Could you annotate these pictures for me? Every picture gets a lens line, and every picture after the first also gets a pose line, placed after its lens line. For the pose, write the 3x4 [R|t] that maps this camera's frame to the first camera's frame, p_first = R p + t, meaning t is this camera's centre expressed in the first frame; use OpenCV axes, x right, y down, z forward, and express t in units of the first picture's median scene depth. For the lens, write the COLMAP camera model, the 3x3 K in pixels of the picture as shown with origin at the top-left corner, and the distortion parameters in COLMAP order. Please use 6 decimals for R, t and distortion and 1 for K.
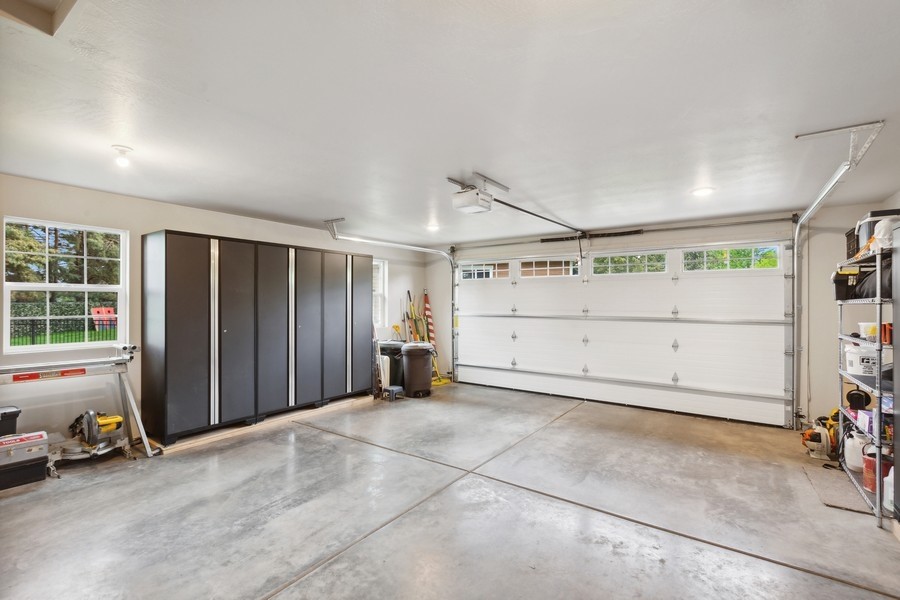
lens RADIAL K [[404.5, 0, 449.4], [0, 404.5, 301.9], [0, 0, 1]] dist [-0.001734, -0.000046]
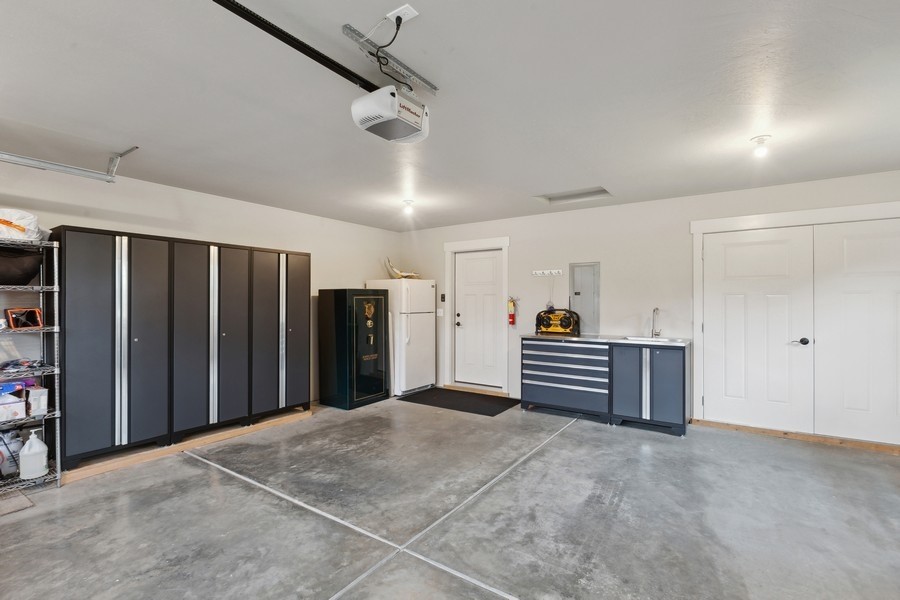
lens RADIAL K [[436.0, 0, 450.3], [0, 436.0, 299.2], [0, 0, 1]] dist [-0.000969, 0.000199]
pose [[-0.999932, -0.004118, -0.010944, -0.023330], [-0.004119, 0.999992, 0.000117, 0.025174], [0.010943, 0.000162, -0.999940, 2.072675]]
